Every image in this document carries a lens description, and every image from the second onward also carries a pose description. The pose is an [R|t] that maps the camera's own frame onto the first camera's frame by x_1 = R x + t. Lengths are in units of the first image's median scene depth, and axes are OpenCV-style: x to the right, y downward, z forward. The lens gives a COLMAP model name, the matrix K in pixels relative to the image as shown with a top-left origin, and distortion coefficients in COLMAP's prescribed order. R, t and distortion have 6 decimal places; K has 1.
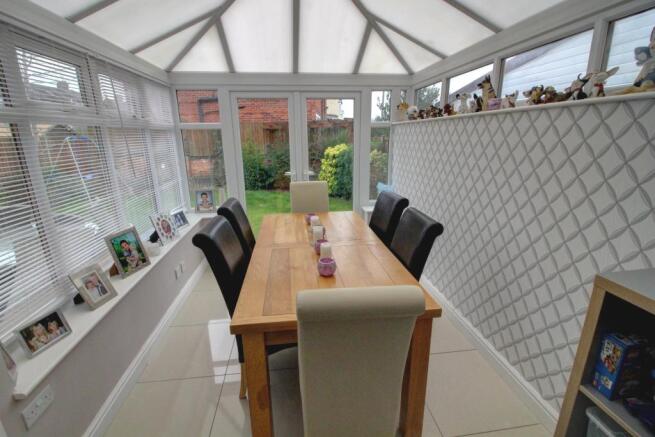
lens RADIAL K [[301.7, 0, 327.3], [0, 301.7, 217.8], [0, 0, 1]] dist [-0.009493, -0.004988]
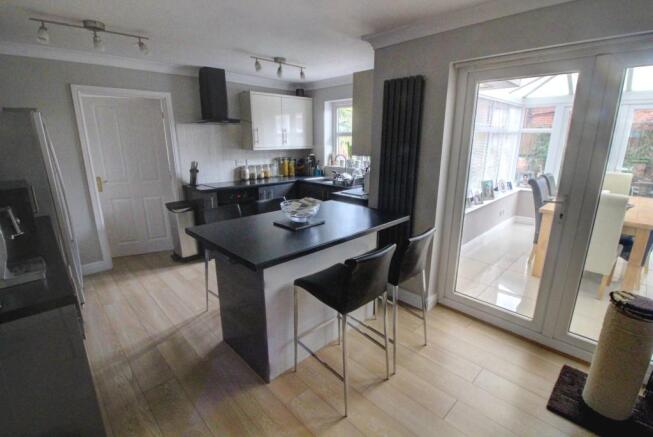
lens RADIAL K [[300.8, 0, 326.0], [0, 300.8, 214.5], [0, 0, 1]] dist [-0.009493, -0.004988]
pose [[0.593168, 0.204933, -0.778559, 0.284507], [-0.211010, 0.972827, 0.095305, 0.248806], [0.776934, 0.107752, 0.620293, -0.949339]]
